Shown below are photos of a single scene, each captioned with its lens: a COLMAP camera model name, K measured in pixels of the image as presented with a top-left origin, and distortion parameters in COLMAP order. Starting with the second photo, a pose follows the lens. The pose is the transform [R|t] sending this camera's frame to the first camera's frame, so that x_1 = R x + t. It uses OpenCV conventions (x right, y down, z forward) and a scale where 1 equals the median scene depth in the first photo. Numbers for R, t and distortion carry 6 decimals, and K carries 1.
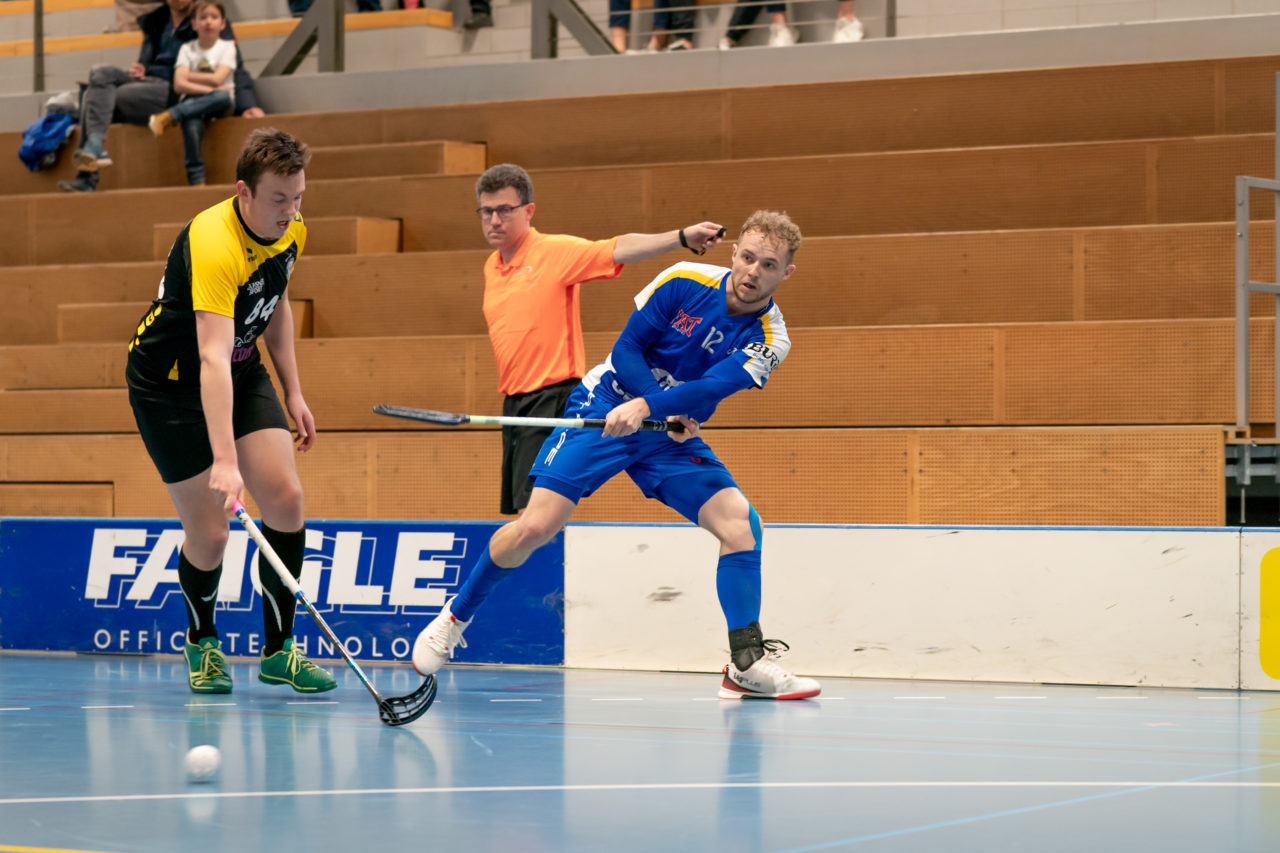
lens RADIAL K [[3784.6, 0, 640.0], [0, 3784.6, 427.5], [0, 0, 1]] dist [-0.037551, 0.000000]
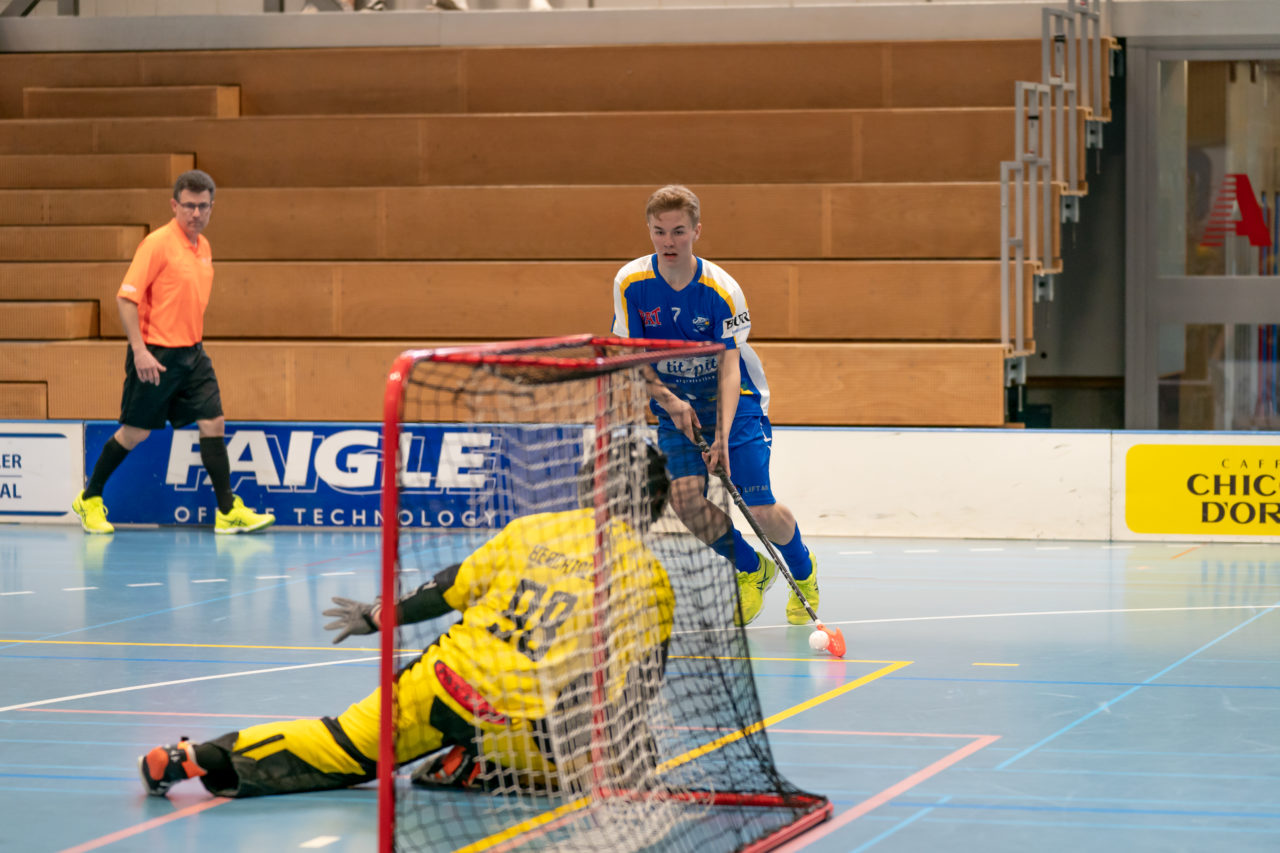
lens RADIAL K [[4126.1, 0, 640.0], [0, 4126.1, 427.5], [0, 0, 1]] dist [-0.139786, 0.000000]
pose [[0.966384, -0.012326, 0.256806, -0.355320], [-0.000532, 0.998752, 0.049938, -0.045151], [-0.257101, -0.048395, 0.965172, -0.411236]]
